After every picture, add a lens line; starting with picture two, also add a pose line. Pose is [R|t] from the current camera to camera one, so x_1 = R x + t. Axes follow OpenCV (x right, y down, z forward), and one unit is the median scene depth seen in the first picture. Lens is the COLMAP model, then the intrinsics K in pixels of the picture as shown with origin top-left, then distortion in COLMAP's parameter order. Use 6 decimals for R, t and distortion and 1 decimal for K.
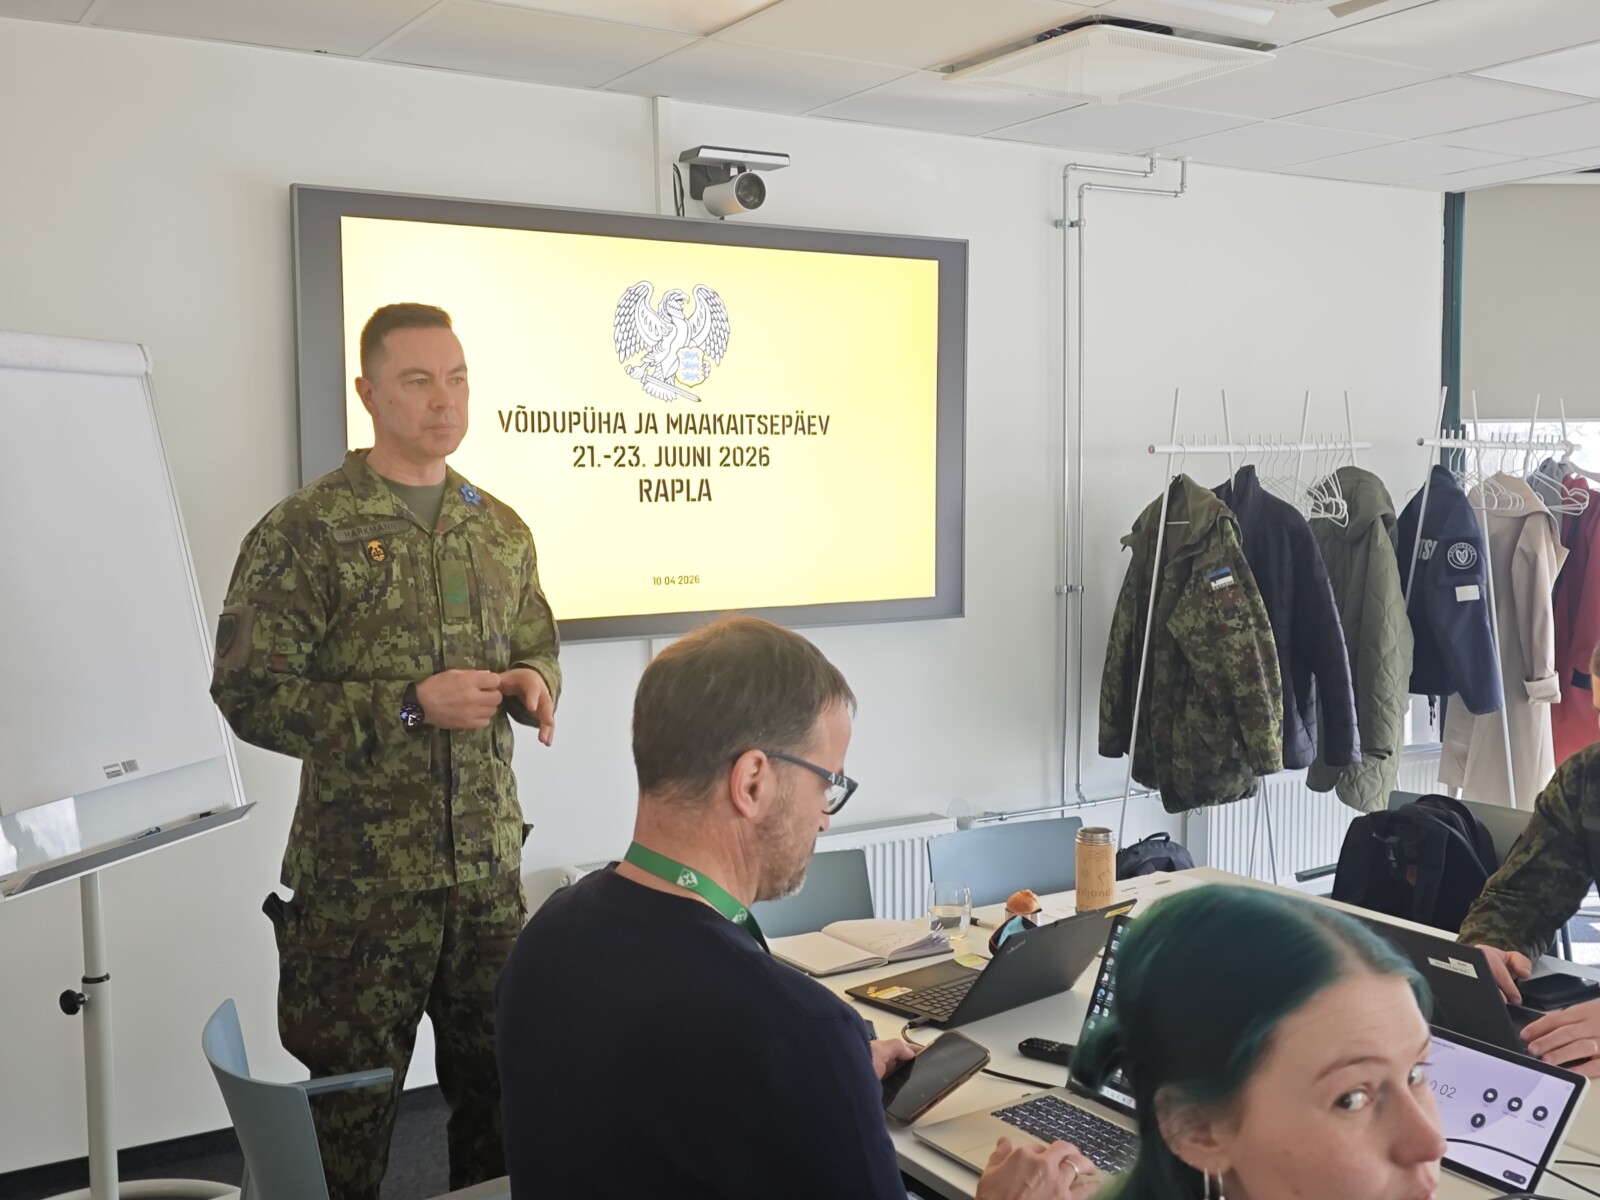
lens RADIAL K [[1703.0, 0, 798.4], [0, 1703.0, 608.5], [0, 0, 1]] dist [0.011710, 0.000000]
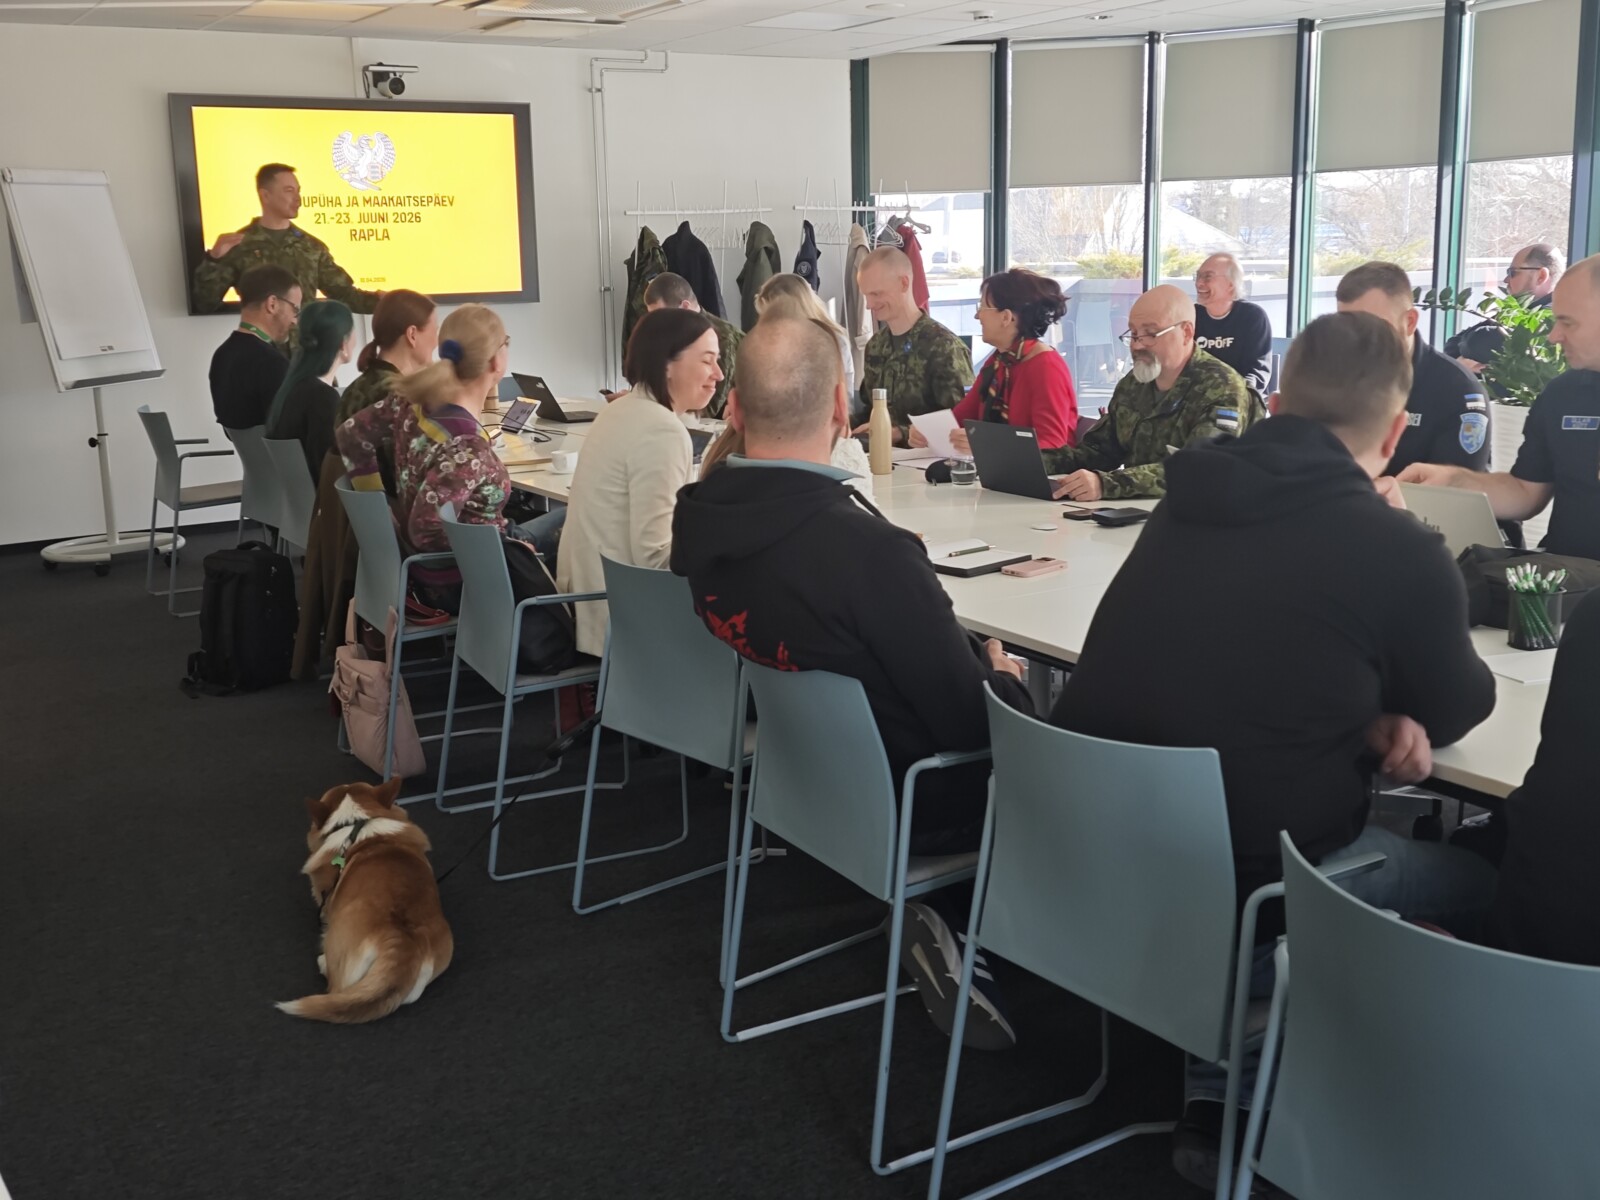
lens RADIAL K [[1703.0, 0, 805.9], [0, 1703.0, 589.5], [0, 0, 1]] dist [0.011710, 0.000000]
pose [[0.999793, -0.009279, 0.018133, 0.406821], [0.006853, 0.991551, 0.129533, 0.090663], [-0.019182, -0.129382, 0.991409, -1.087863]]
